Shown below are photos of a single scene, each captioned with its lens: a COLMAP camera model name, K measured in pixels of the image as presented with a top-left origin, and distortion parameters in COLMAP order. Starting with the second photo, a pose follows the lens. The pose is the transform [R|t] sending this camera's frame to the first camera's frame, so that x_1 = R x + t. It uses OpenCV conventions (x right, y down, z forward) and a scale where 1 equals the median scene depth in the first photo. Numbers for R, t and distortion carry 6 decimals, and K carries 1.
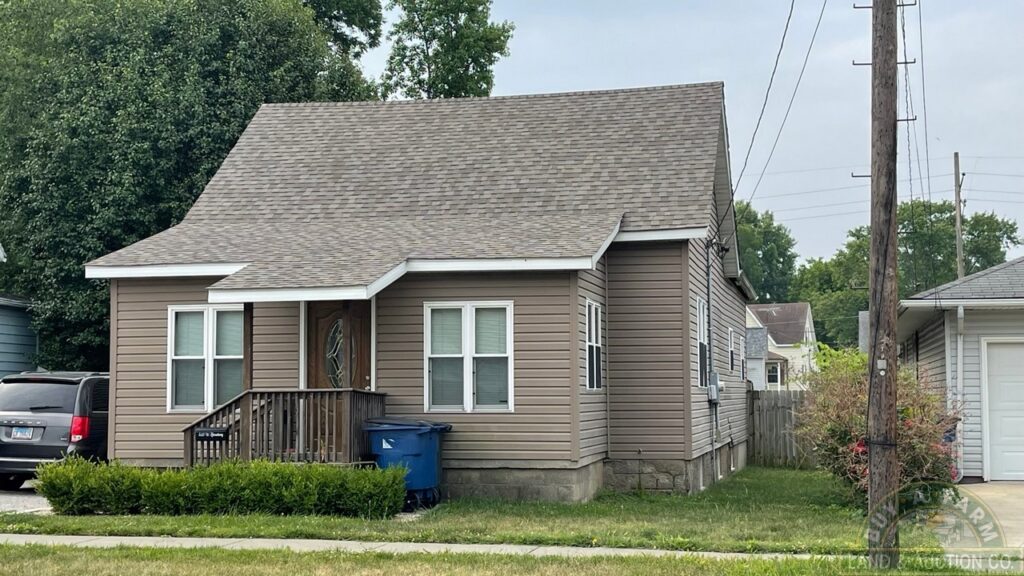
lens RADIAL K [[1473.2, 0, 512.0], [0, 1473.2, 288.0], [0, 0, 1]] dist [0.208488, -0.973145]
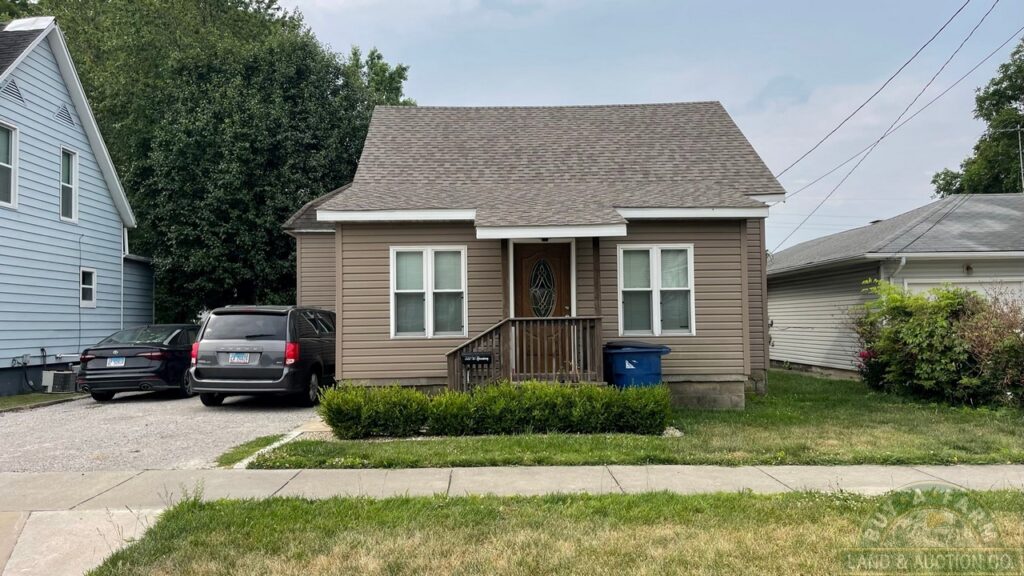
lens RADIAL K [[772.7, 0, 509.7], [0, 772.7, 280.6], [0, 0, 1]] dist [0.033283, -0.003337]
pose [[0.975448, 0.002408, 0.220216, -0.273943], [-0.006041, 0.999856, 0.015828, 0.028540], [-0.220147, -0.016770, 0.975323, 0.394496]]
